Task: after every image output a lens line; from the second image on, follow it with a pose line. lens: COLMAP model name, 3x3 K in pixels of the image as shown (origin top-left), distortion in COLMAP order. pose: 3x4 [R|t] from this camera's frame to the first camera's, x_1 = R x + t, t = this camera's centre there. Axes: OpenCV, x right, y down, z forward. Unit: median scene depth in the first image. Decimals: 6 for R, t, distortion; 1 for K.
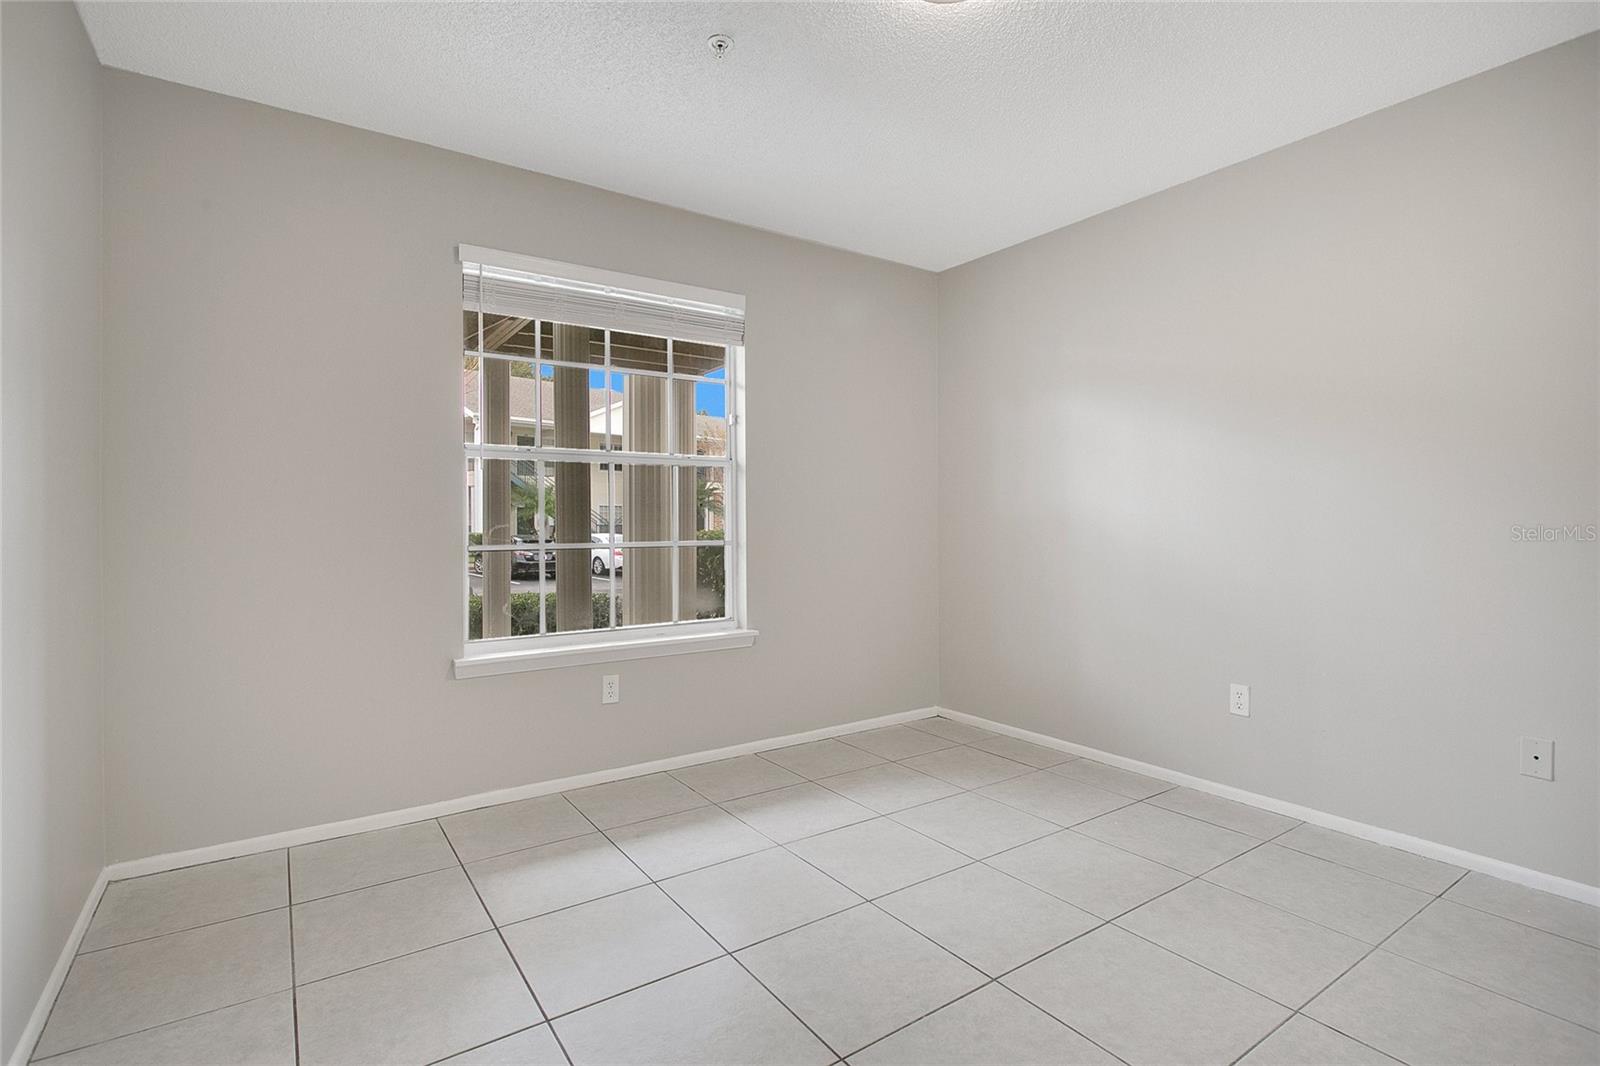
lens RADIAL K [[766.4, 0, 782.4], [0, 766.4, 518.7], [0, 0, 1]] dist [-0.004862, -0.000749]
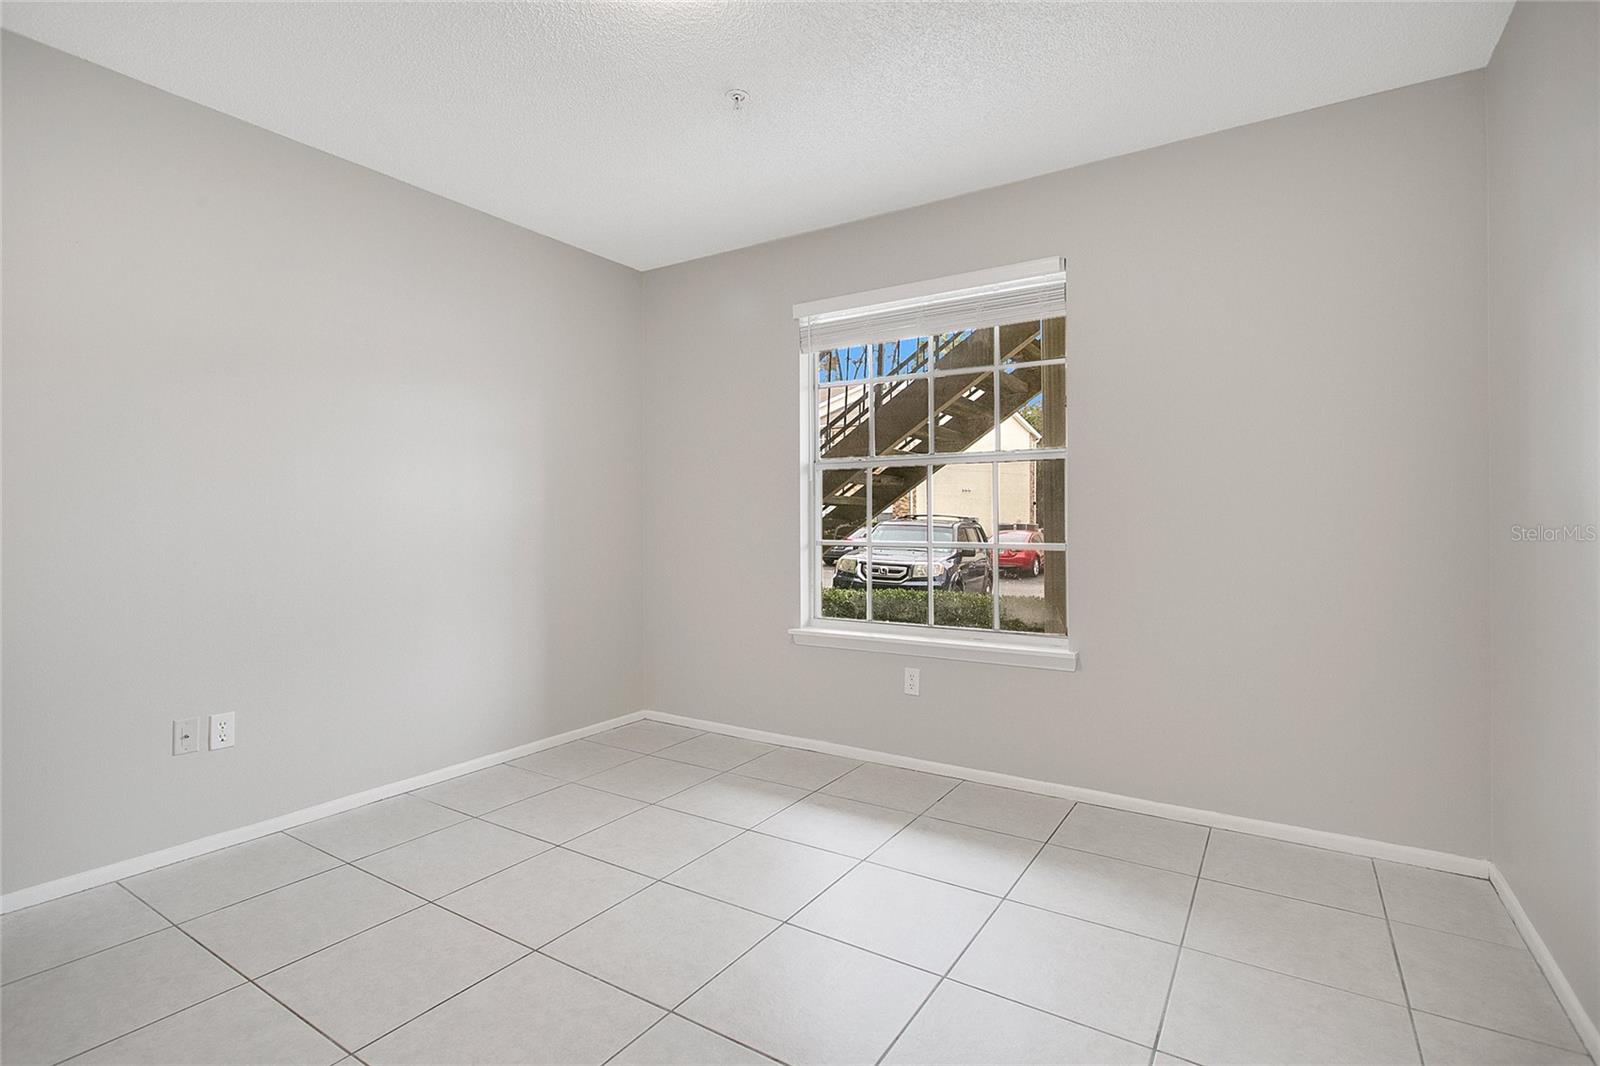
lens RADIAL K [[761.4, 0, 796.2], [0, 761.4, 526.1], [0, 0, 1]] dist [-0.001504, -0.000124]
pose [[0.392020, 0.005224, -0.919942, 0.675242], [0.000252, 0.999983, 0.005786, 0.003392], [0.919957, -0.002500, 0.392012, 0.445687]]
